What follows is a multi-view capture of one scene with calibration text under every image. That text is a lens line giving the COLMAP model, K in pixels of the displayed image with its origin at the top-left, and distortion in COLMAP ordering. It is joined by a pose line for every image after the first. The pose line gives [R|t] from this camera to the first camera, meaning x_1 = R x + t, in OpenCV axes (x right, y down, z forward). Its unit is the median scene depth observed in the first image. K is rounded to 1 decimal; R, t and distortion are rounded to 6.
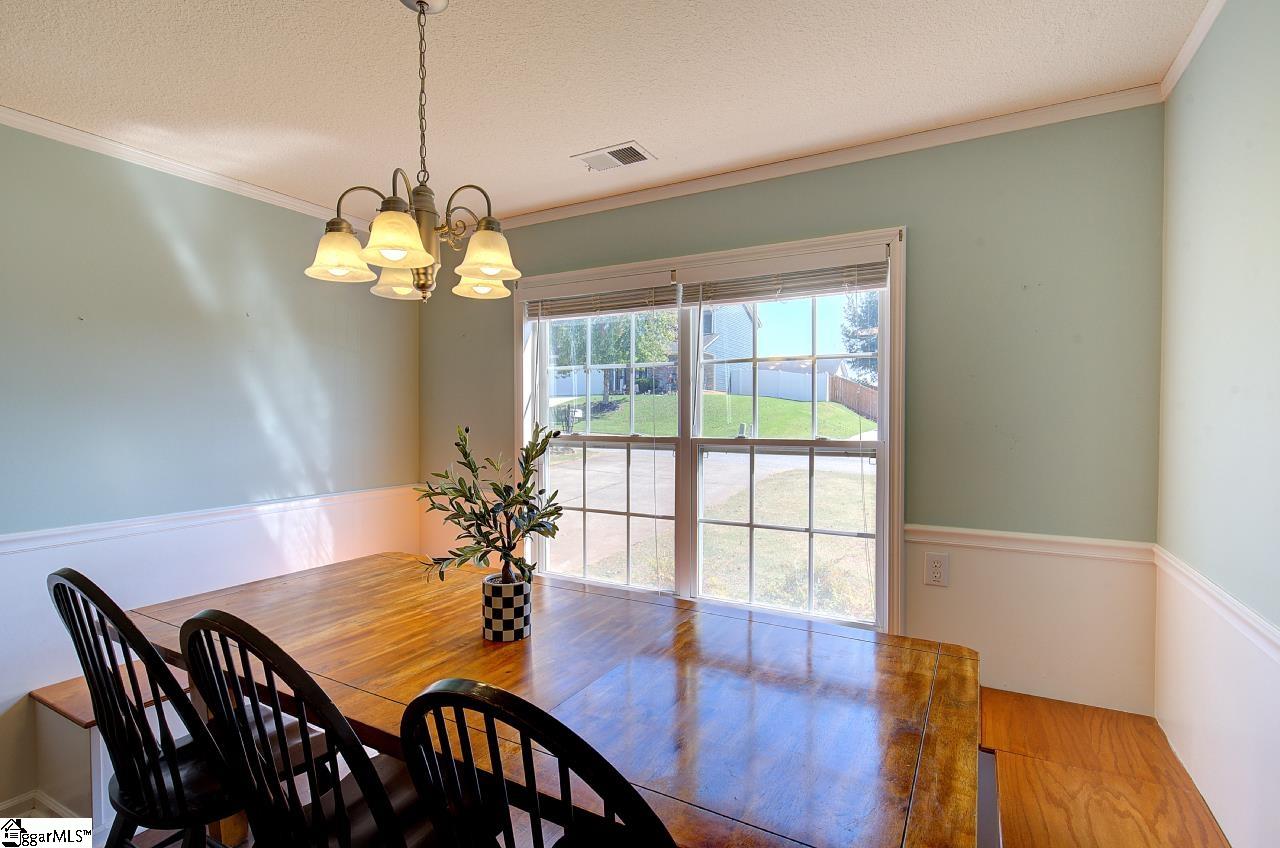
lens RADIAL K [[611.3, 0, 645.4], [0, 611.3, 421.0], [0, 0, 1]] dist [0.031051, 0.000303]
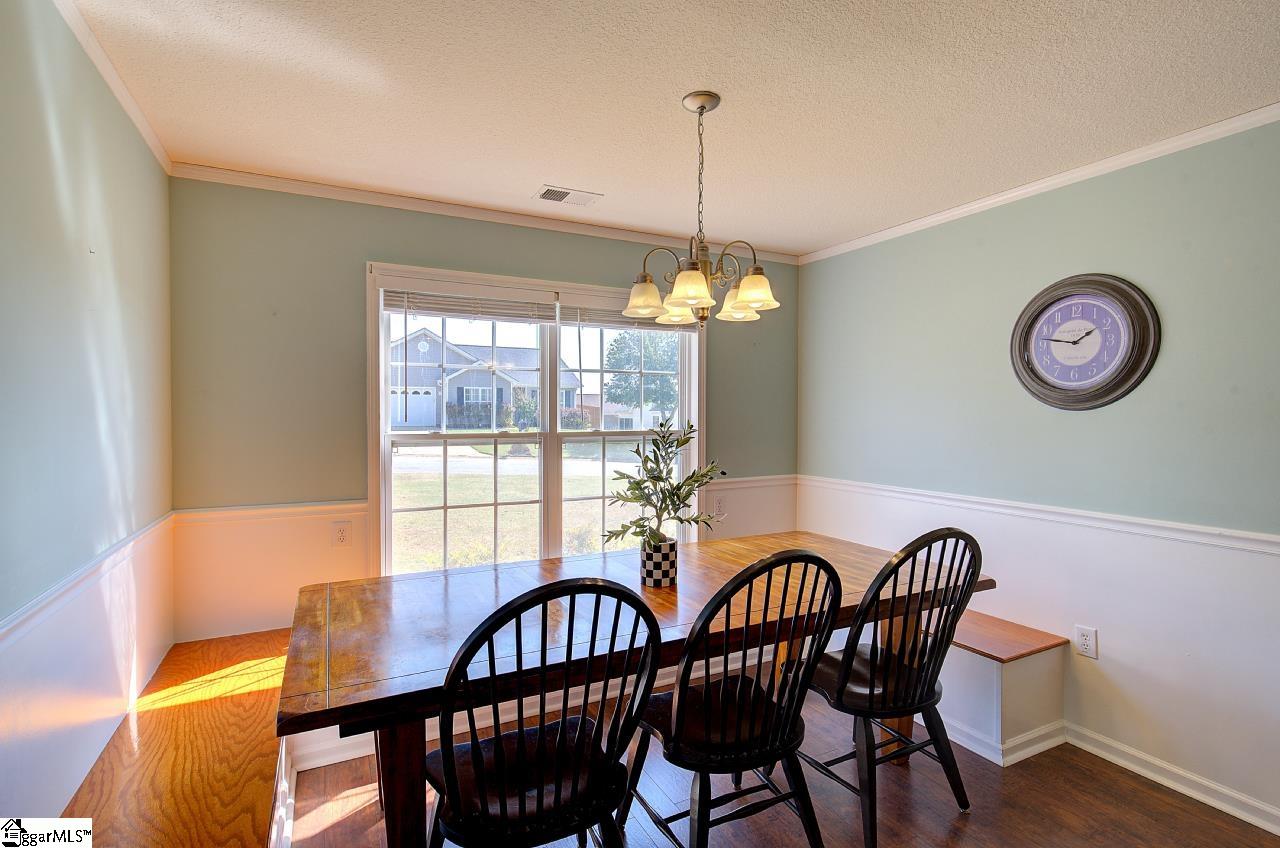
lens RADIAL K [[601.6, 0, 638.2], [0, 601.6, 424.3], [0, 0, 1]] dist [-0.000747, 0.000656]
pose [[0.568777, -0.015592, 0.822344, -0.965777], [0.007764, 0.999878, 0.013588, -0.003621], [-0.822455, -0.001344, 0.568828, 0.230278]]
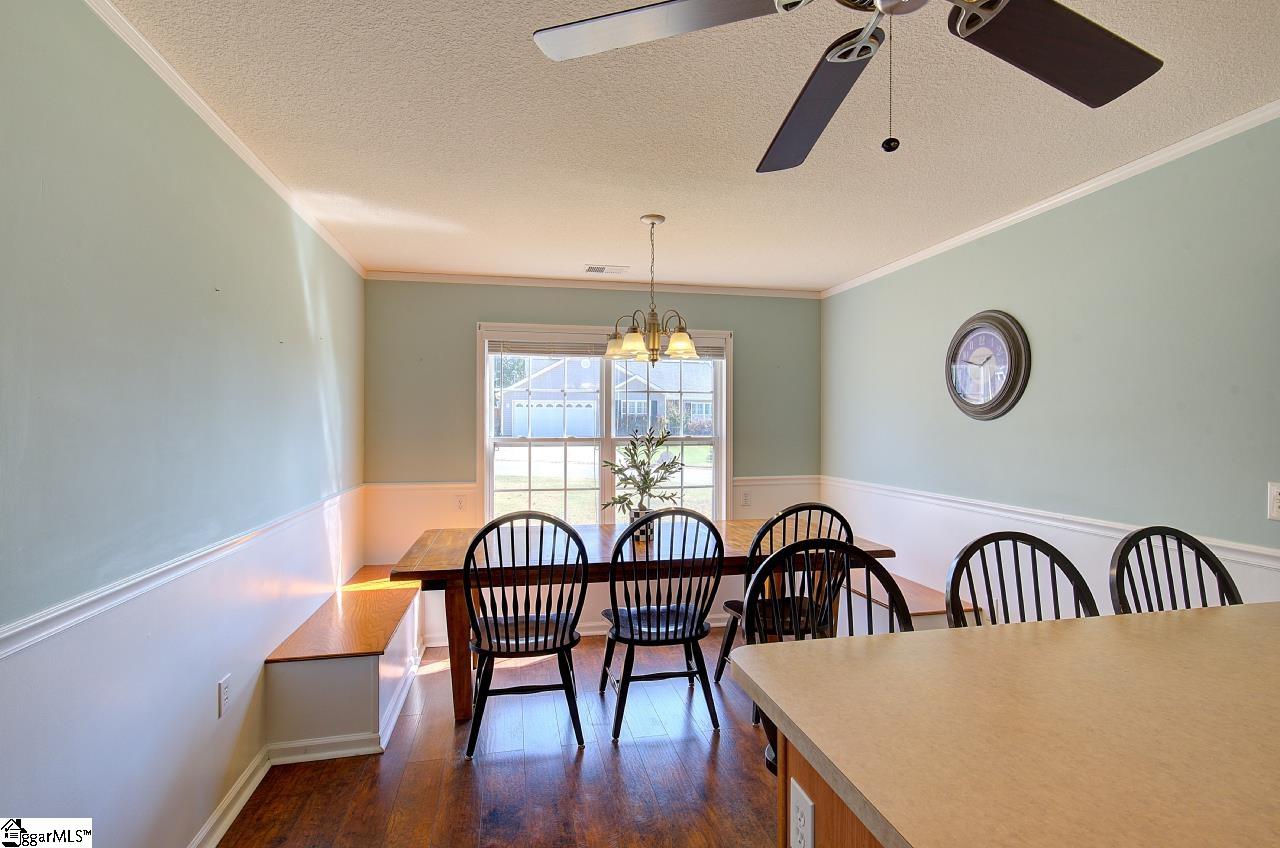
lens RADIAL K [[601.6, 0, 638.2], [0, 601.6, 424.3], [0, 0, 1]] dist [-0.000747, 0.000656]
pose [[0.767395, -0.000082, 0.641174, -1.065024], [0.006301, 0.999953, -0.007413, 0.005325], [-0.641143, 0.009729, 0.767360, -0.318281]]
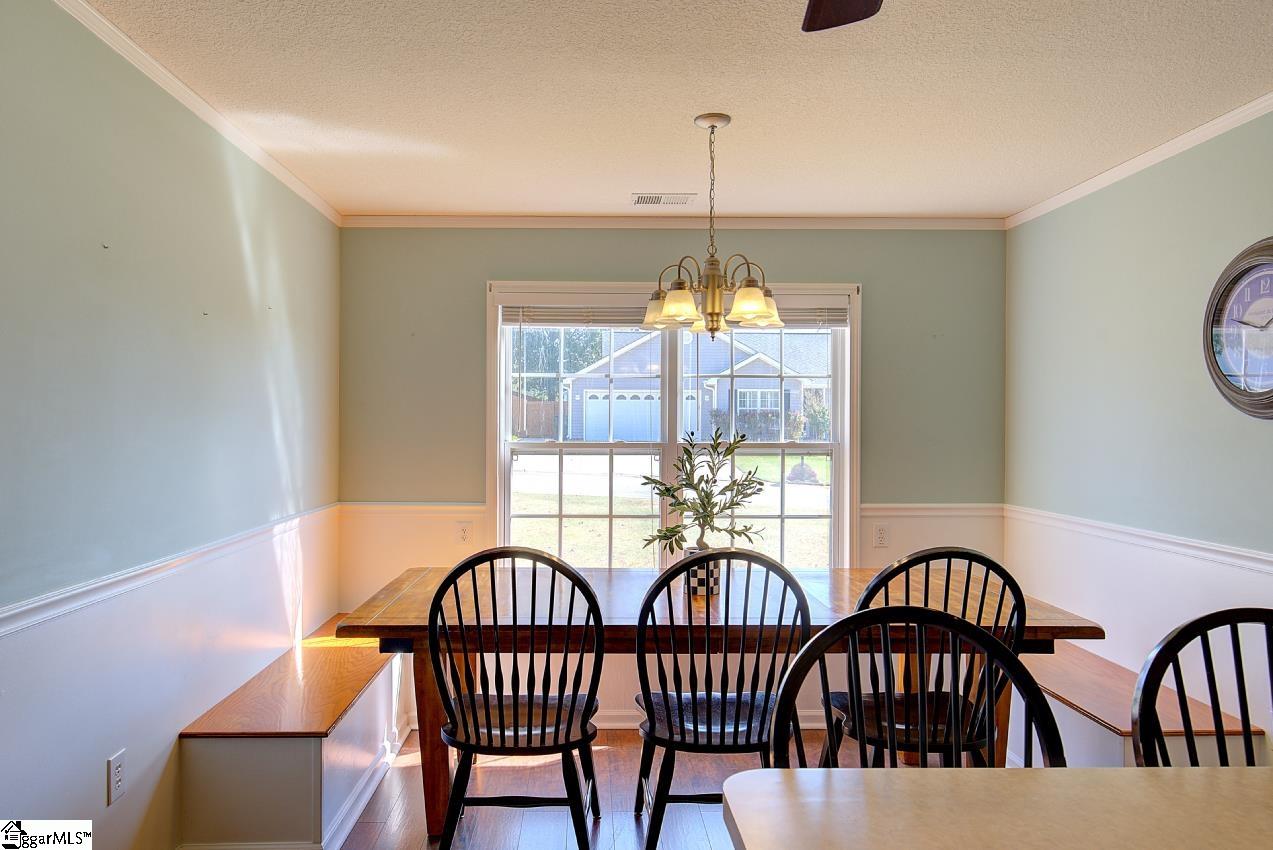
lens RADIAL K [[854.9, 0, 602.9], [0, 854.9, 420.7], [0, 0, 1]] dist [0.014356, -0.004926]
pose [[0.874346, 0.004075, 0.485286, -0.957520], [0.001855, 0.999929, -0.011739, 0.005666], [-0.485300, 0.011164, 0.874277, -0.357776]]
